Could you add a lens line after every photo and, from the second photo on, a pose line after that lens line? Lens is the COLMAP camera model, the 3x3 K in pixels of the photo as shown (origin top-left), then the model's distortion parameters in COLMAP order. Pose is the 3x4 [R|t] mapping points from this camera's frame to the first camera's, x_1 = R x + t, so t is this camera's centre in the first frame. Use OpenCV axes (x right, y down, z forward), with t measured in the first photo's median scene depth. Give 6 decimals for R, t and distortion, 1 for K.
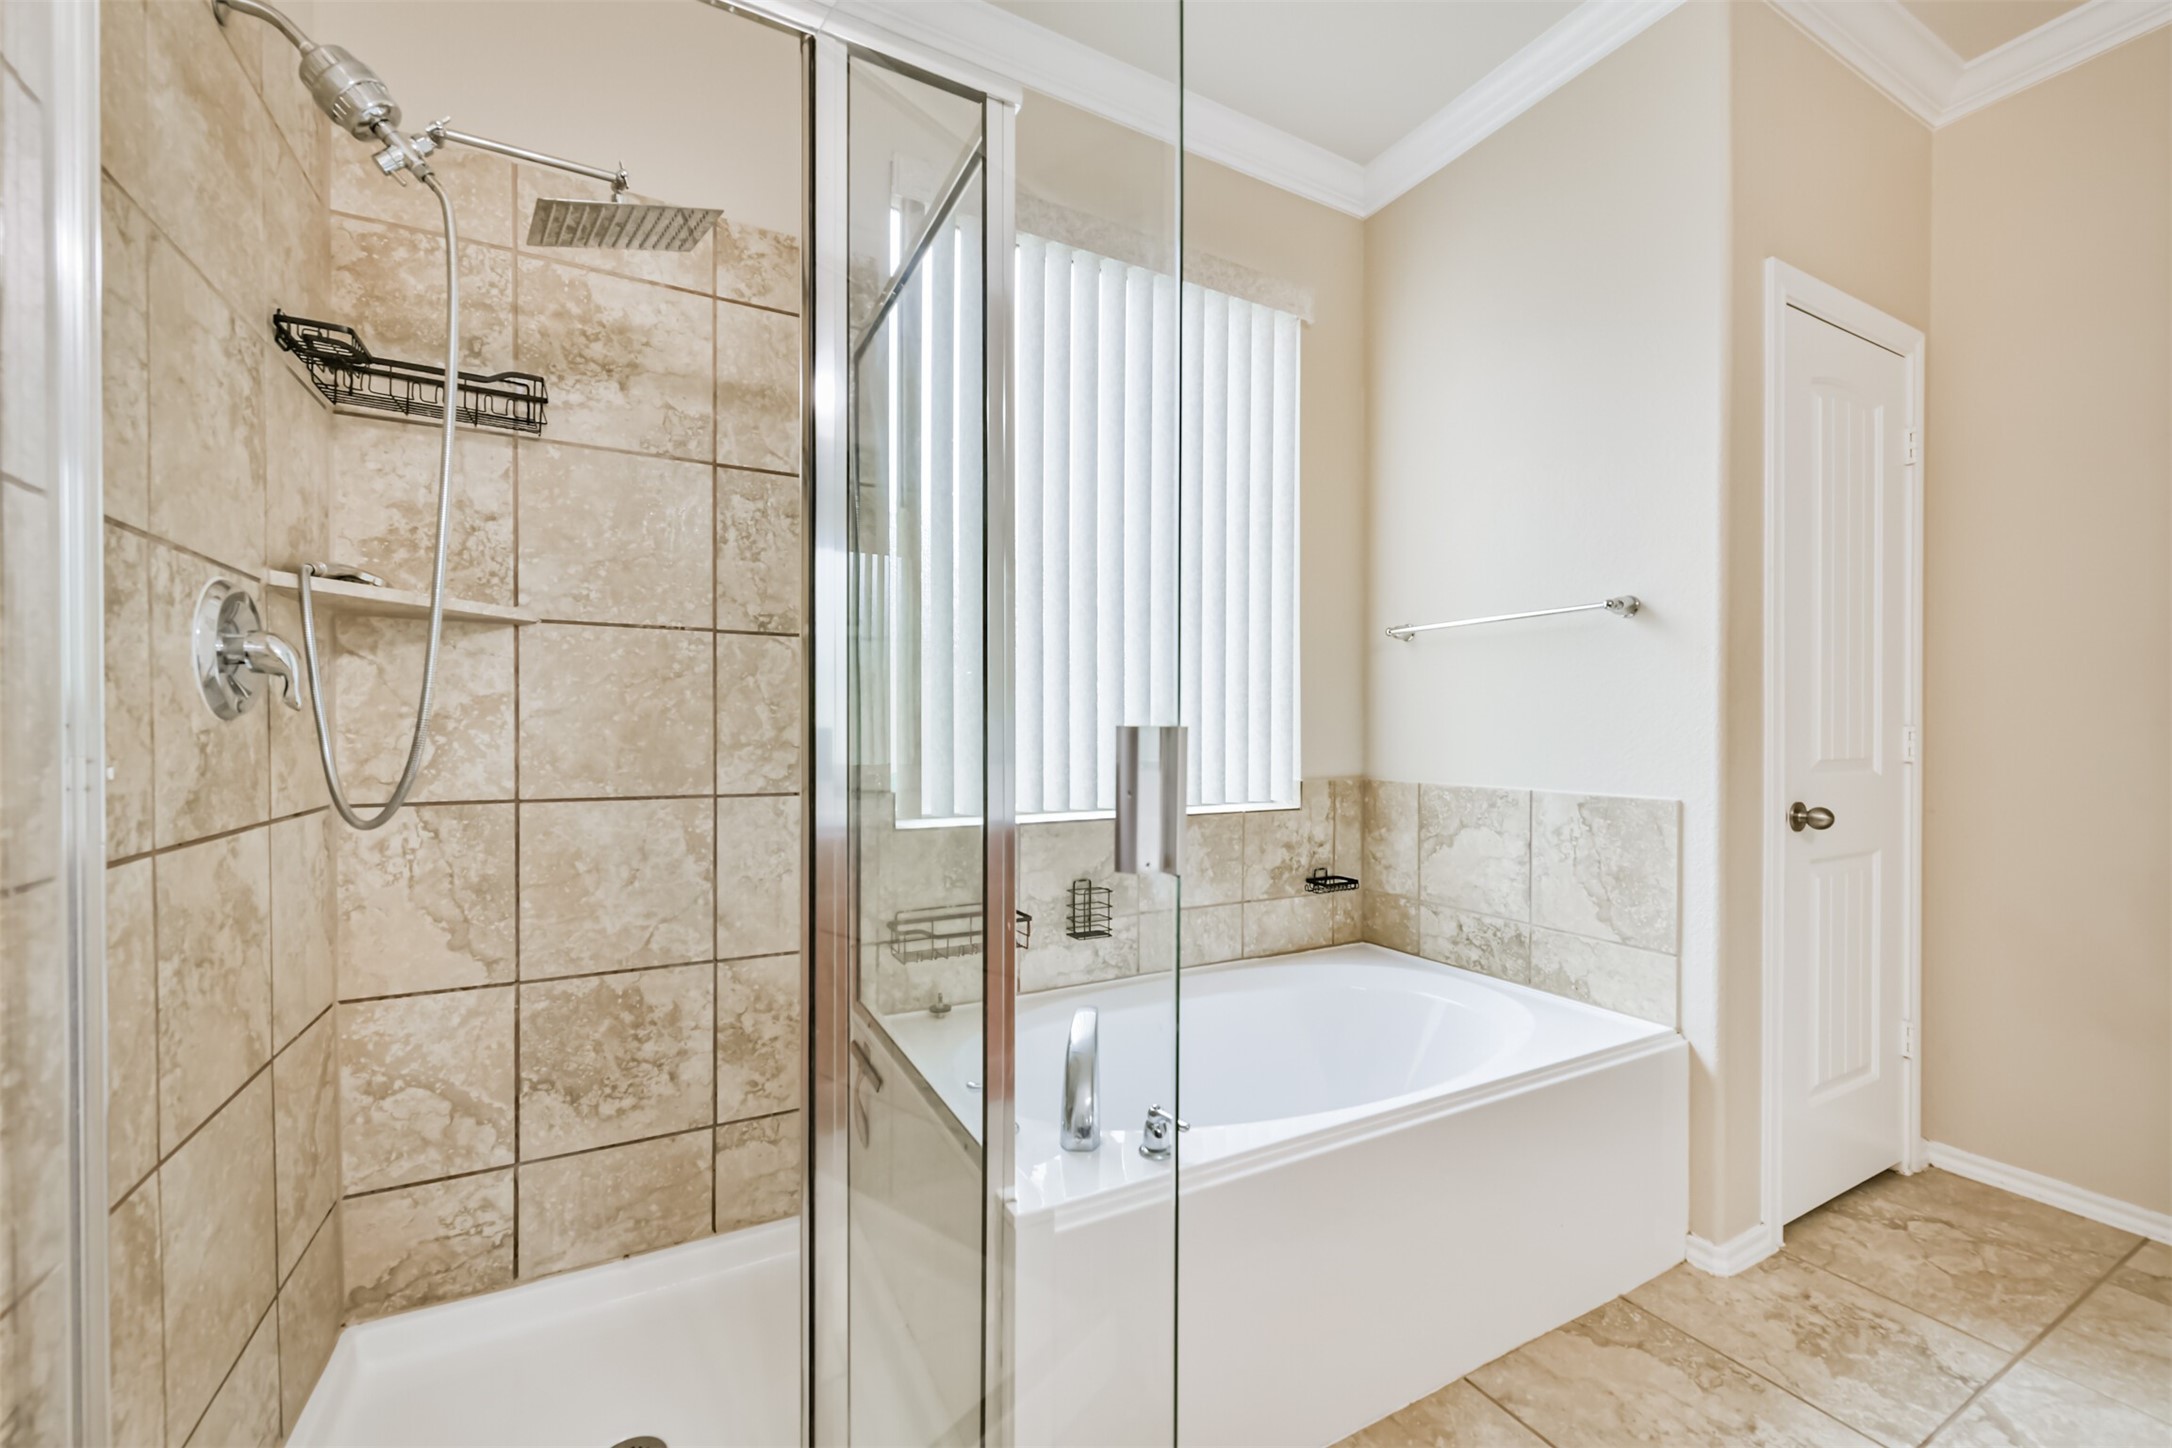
lens RADIAL K [[852.1, 0, 1078.6], [0, 852.1, 738.7], [0, 0, 1]] dist [0.004489, -0.000644]
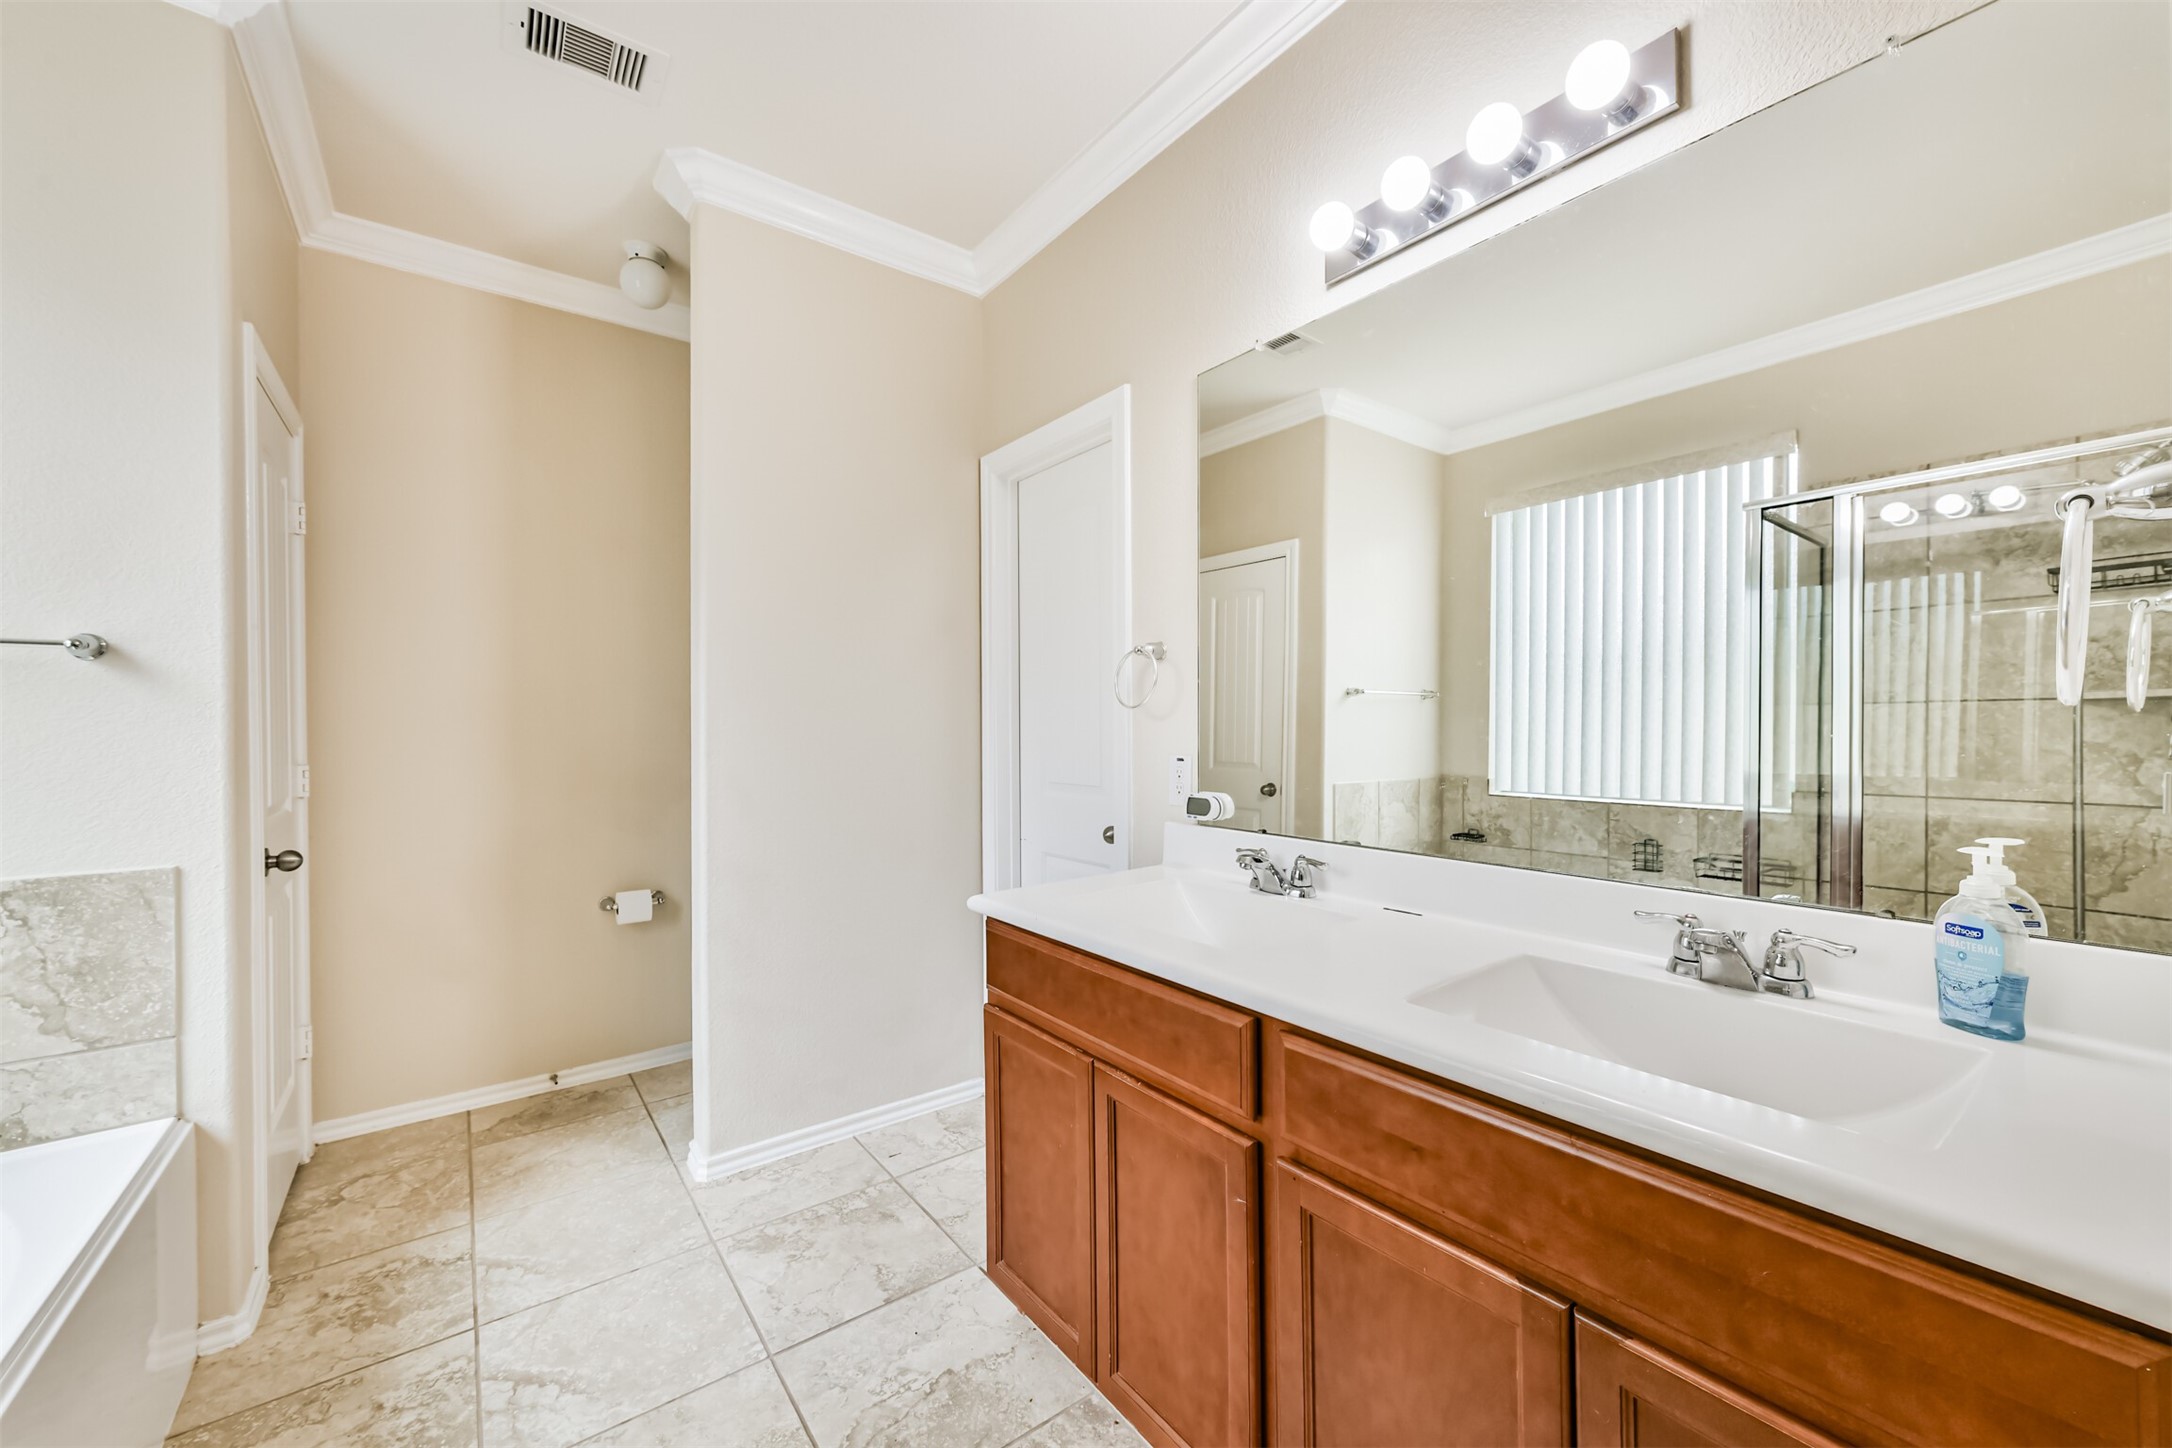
lens RADIAL K [[852.1, 0, 1087.4], [0, 852.1, 724.5], [0, 0, 1]] dist [0.004489, -0.000644]
pose [[-0.147991, -0.007637, 0.988959, -0.354819], [0.017350, 0.999796, 0.010317, -0.074143], [-0.988837, 0.018685, -0.147828, 0.163851]]
